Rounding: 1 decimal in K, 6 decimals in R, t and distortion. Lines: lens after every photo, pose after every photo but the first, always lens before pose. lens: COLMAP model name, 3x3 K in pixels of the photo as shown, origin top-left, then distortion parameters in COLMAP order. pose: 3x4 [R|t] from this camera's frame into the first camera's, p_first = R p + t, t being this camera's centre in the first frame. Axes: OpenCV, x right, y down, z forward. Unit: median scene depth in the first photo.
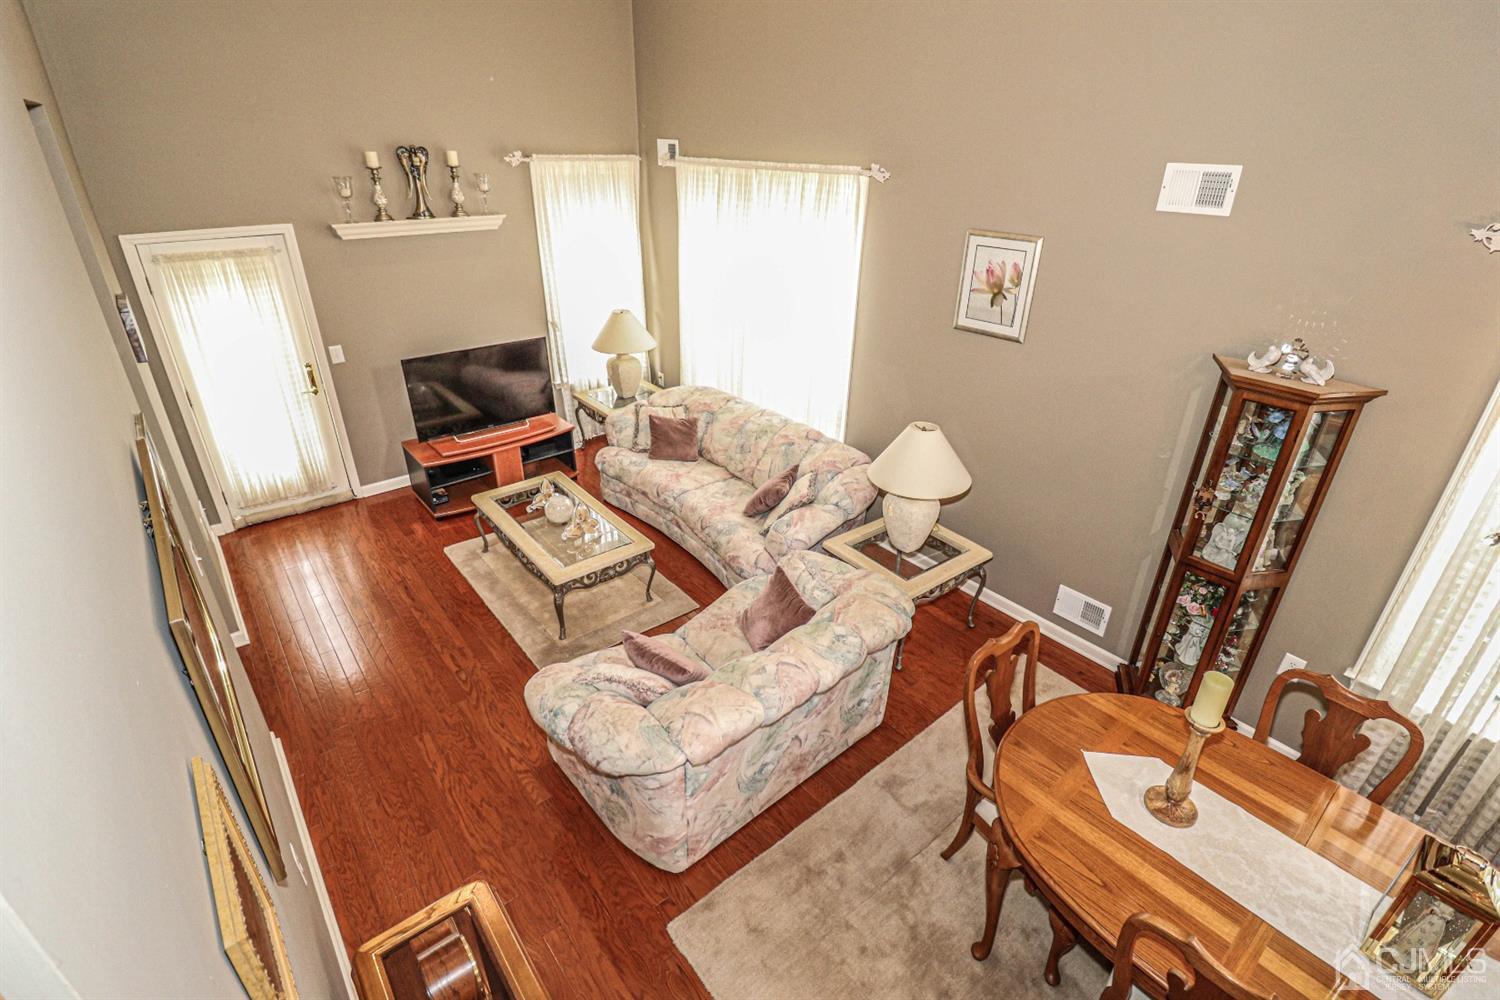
lens RADIAL K [[720.5, 0, 736.0], [0, 720.5, 482.7], [0, 0, 1]] dist [-0.003977, -0.009459]
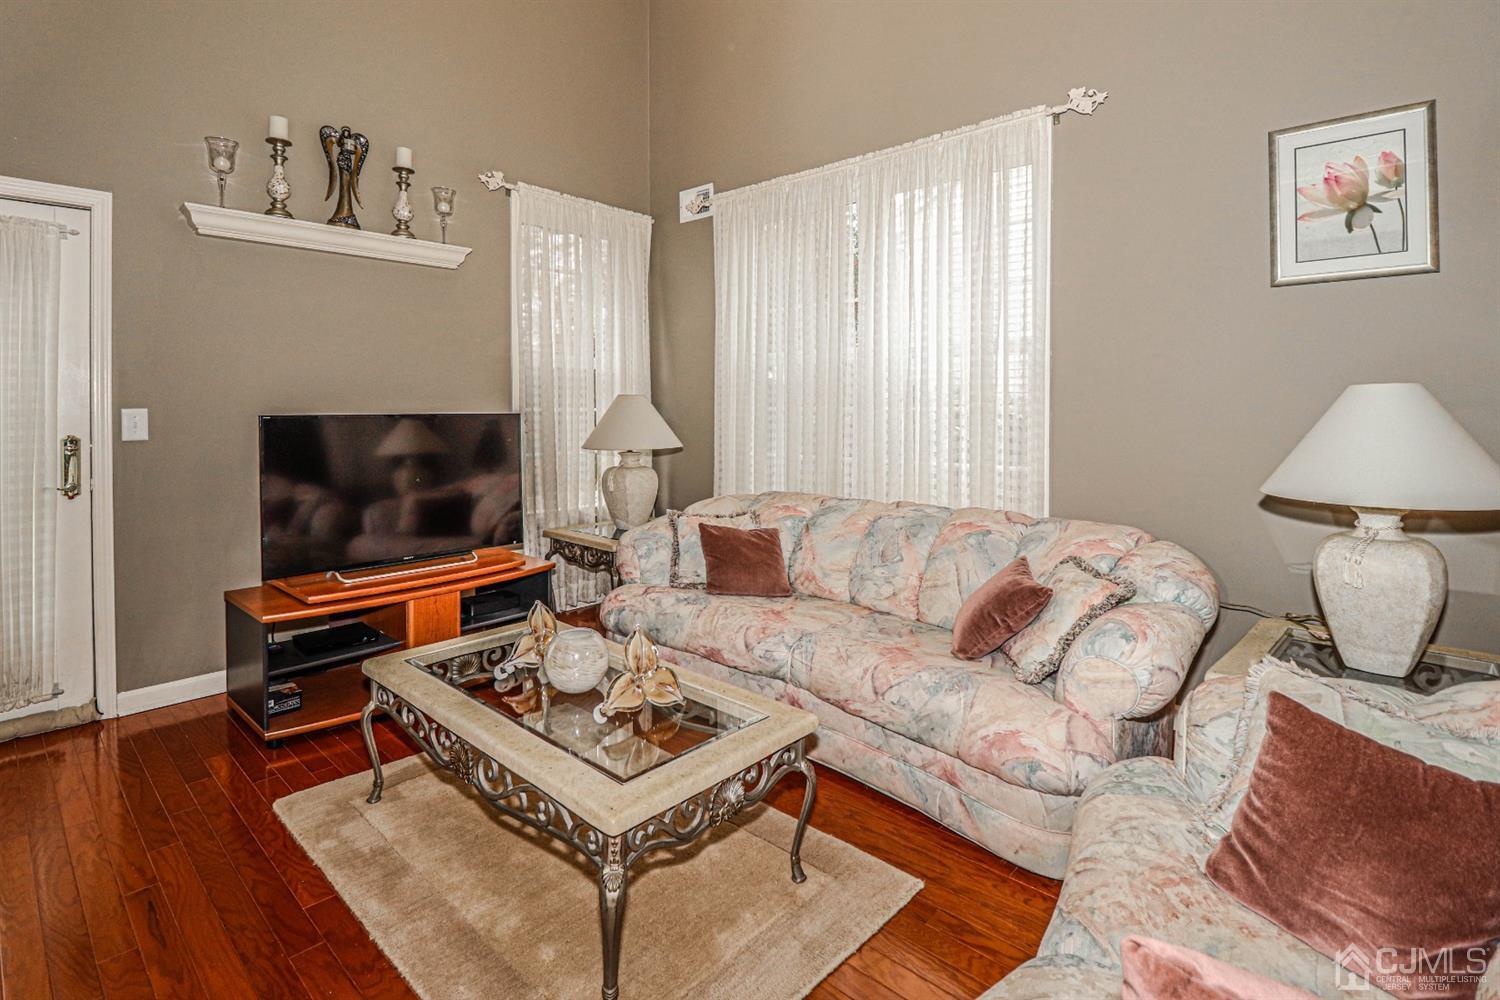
lens RADIAL K [[720.5, 0, 737.7], [0, 720.5, 410.1], [0, 0, 1]] dist [-0.003977, -0.009459]
pose [[0.988473, -0.006281, 0.151270, -0.207792], [0.073449, 0.893581, -0.442852, 0.099484], [-0.132391, 0.448857, 0.883742, 0.513239]]
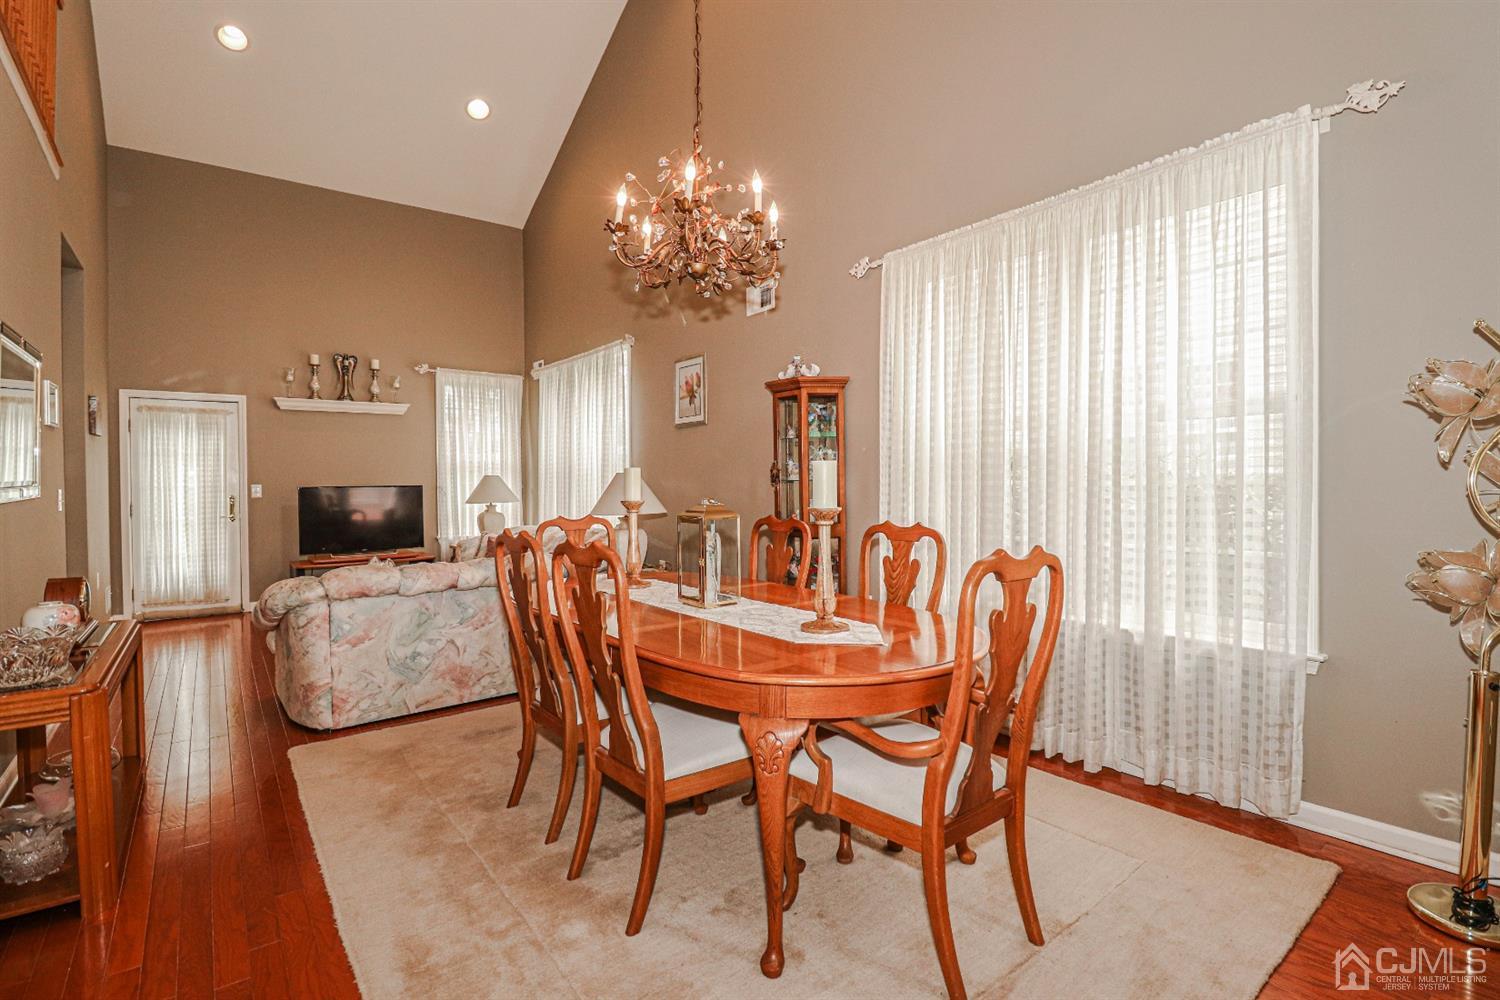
lens RADIAL K [[720.5, 0, 748.3], [0, 720.5, 489.3], [0, 0, 1]] dist [-0.003977, -0.009459]
pose [[0.999429, -0.012605, -0.031346, 0.434441], [-0.002607, 0.896251, -0.443540, 0.450785], [0.033685, 0.443369, 0.895706, -0.163564]]
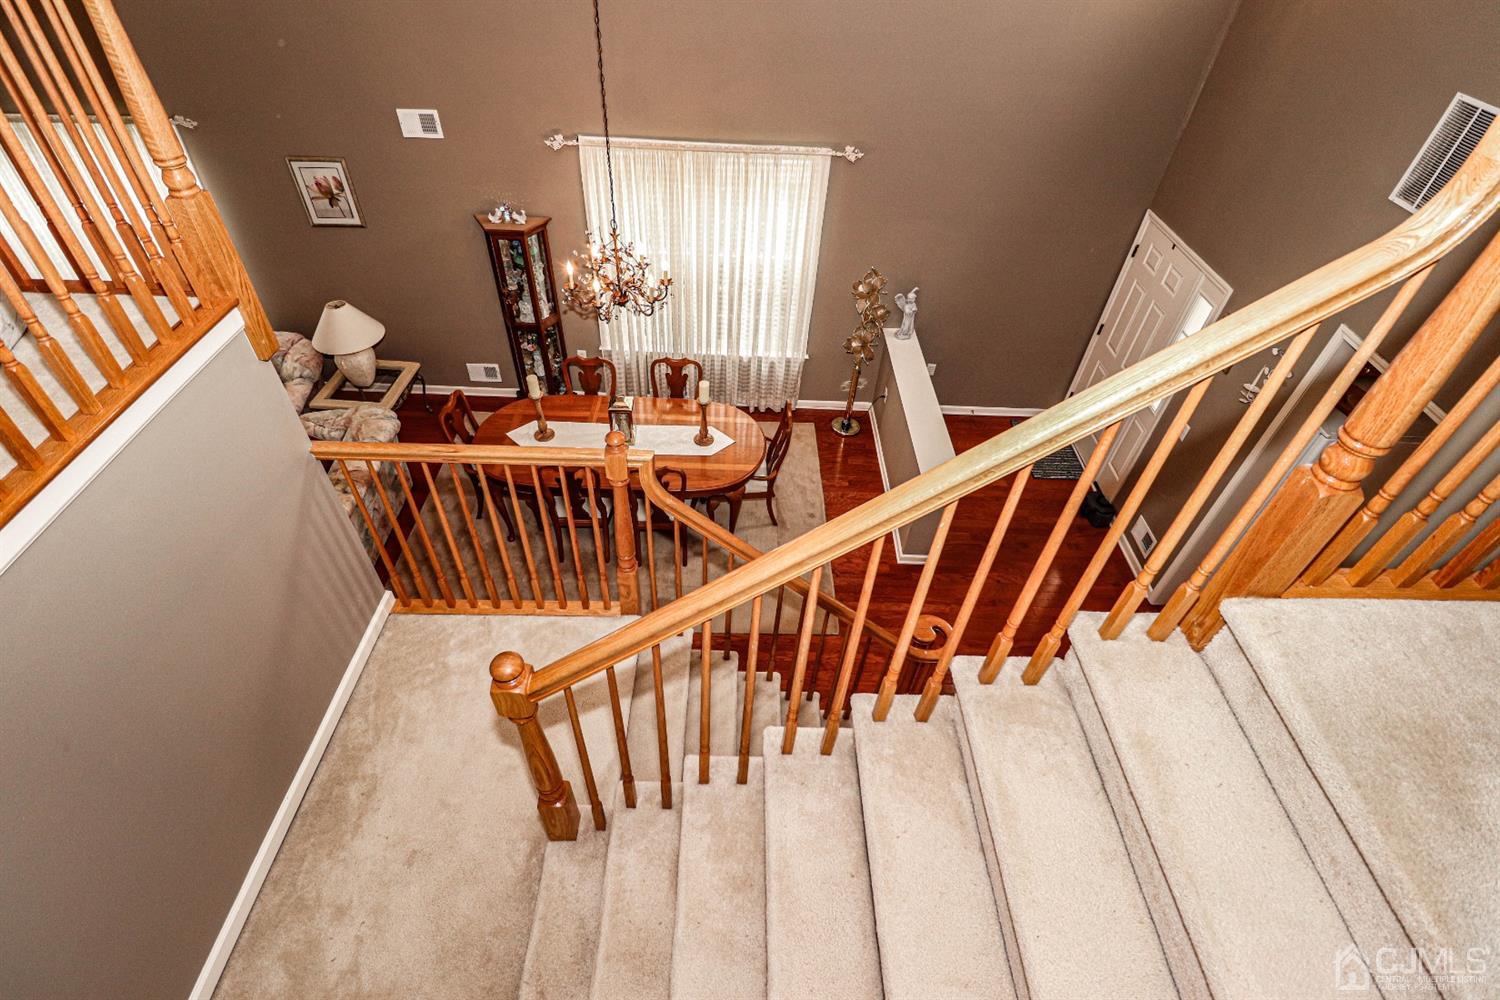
lens RADIAL K [[720.5, 0, 773.1], [0, 720.5, 507.7], [0, 0, 1]] dist [-0.003977, -0.009459]
pose [[0.621781, -0.527999, 0.578451, -0.215350], [0.303932, 0.843371, 0.443114, -0.087082], [-0.721813, -0.099710, 0.684868, -0.600558]]
